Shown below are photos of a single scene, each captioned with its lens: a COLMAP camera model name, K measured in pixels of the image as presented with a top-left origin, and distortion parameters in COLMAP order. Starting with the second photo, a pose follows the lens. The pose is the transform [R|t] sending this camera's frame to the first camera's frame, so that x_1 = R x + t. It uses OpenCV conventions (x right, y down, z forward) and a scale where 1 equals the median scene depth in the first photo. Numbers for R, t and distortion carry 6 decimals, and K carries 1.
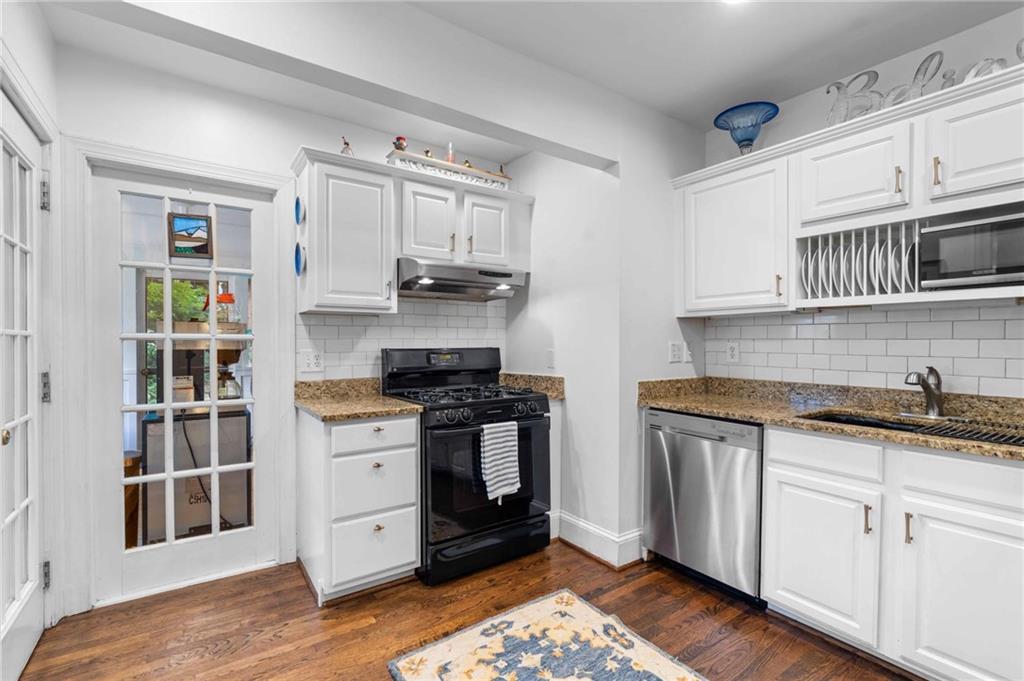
lens RADIAL K [[469.1, 0, 512.0], [0, 469.1, 340.5], [0, 0, 1]] dist [-0.000723, -0.000195]
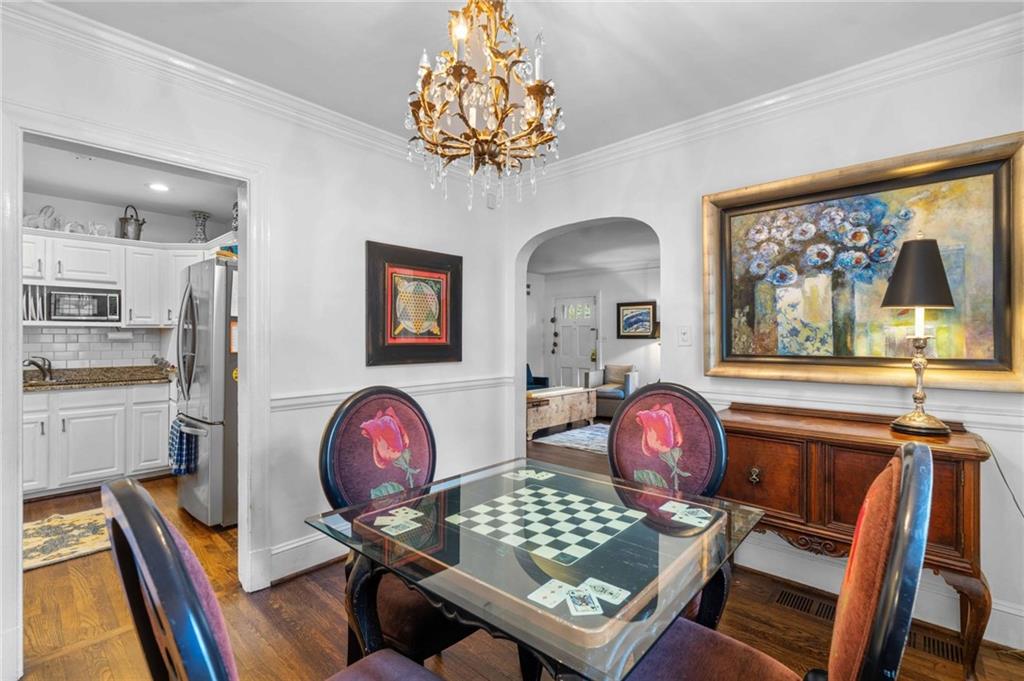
lens RADIAL K [[469.1, 0, 512.0], [0, 469.1, 340.5], [0, 0, 1]] dist [-0.000723, -0.000195]
pose [[-0.232983, -0.002325, 0.972478, -0.854406], [0.002355, 0.999993, 0.002955, -0.008968], [-0.972478, 0.002978, -0.232976, -0.271883]]
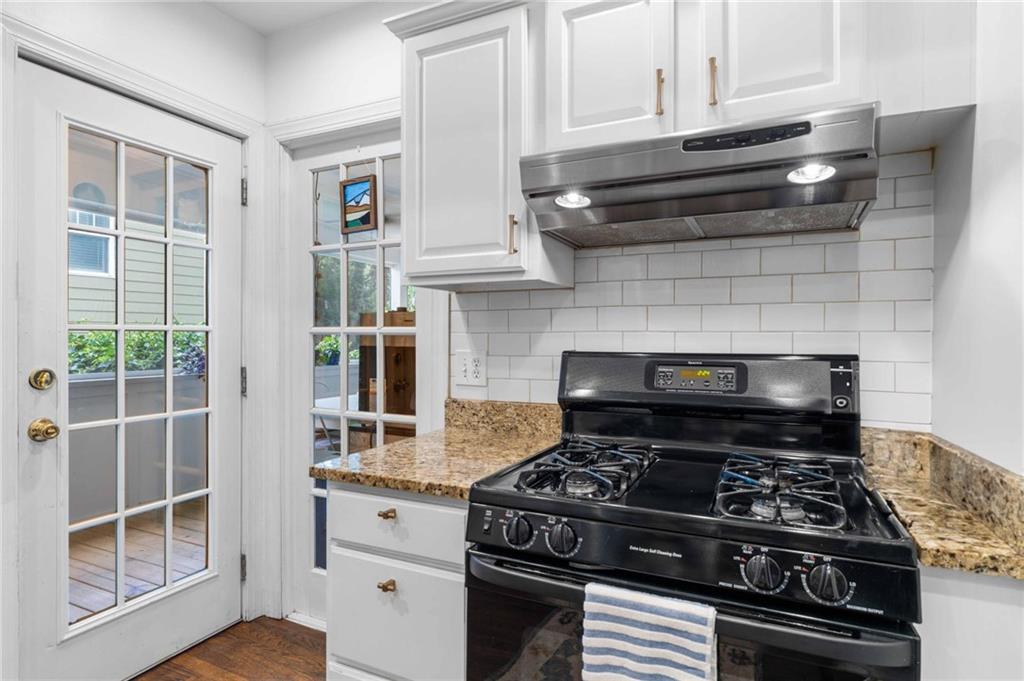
lens RADIAL K [[549.1, 0, 510.6], [0, 549.1, 336.9], [0, 0, 1]] dist [0.000197, 0.000981]
pose [[0.490814, 0.002827, -0.871260, 0.259046], [0.000371, 0.999994, 0.003453, -0.000075], [0.871264, -0.002018, 0.490810, 0.757086]]
